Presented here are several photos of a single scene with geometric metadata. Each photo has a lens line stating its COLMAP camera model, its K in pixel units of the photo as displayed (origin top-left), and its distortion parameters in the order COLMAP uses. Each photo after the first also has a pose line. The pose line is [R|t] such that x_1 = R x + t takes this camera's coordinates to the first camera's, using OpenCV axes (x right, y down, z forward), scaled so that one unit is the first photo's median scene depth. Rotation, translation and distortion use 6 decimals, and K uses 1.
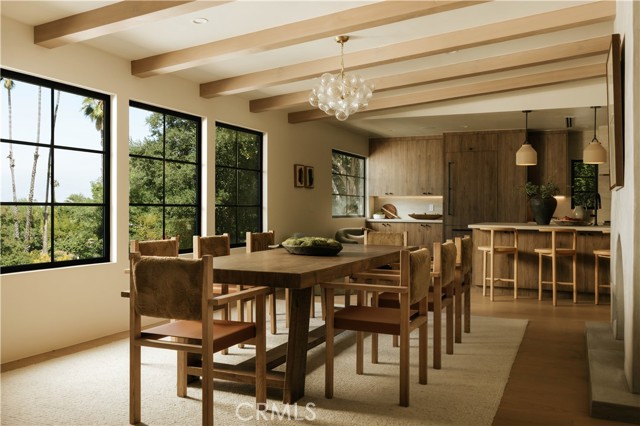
lens RADIAL K [[570.7, 0, 321.9], [0, 570.7, 190.7], [0, 0, 1]] dist [0.016394, 0.010789]
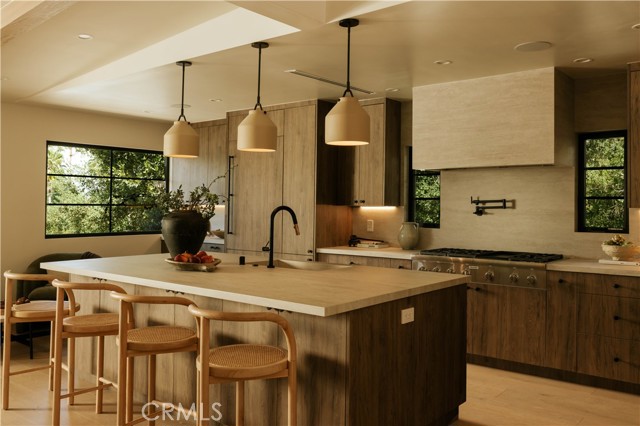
lens RADIAL K [[570.7, 0, 321.9], [0, 570.7, 190.7], [0, 0, 1]] dist [0.016394, 0.010789]
pose [[0.967174, -0.012749, -0.253795, 0.491758], [0.013247, 0.999912, 0.000255, -0.007084], [0.253769, -0.003609, 0.967258, 0.370878]]
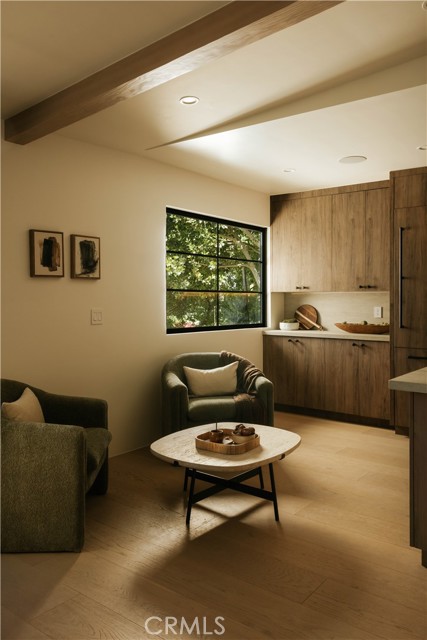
lens RADIAL K [[530.7, 0, 212.1], [0, 530.7, 284.4], [0, 0, 1]] dist [0.009783, 0.000802]
pose [[0.972757, -0.011122, -0.231560, 0.164111], [0.010792, 0.999938, -0.002691, 0.002340], [0.231576, 0.000118, 0.972817, 0.480678]]
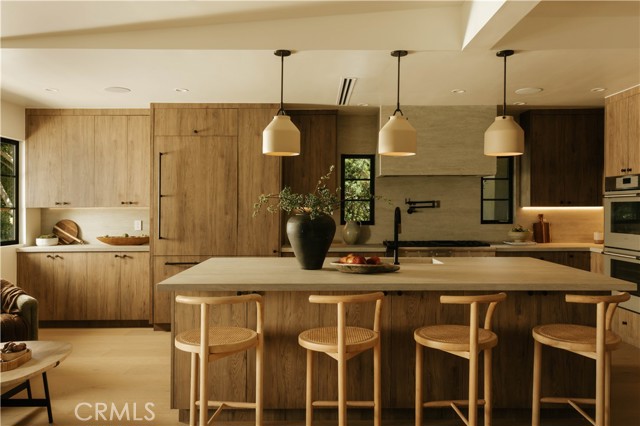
lens RADIAL K [[510.4, 0, 331.5], [0, 510.4, 199.3], [0, 0, 1]] dist [0.006566, 0.003615]
pose [[0.902966, -0.006759, 0.429659, 0.151442], [0.000417, 0.999890, 0.014853, -0.007457], [-0.429712, -0.013233, 0.902869, 0.425473]]
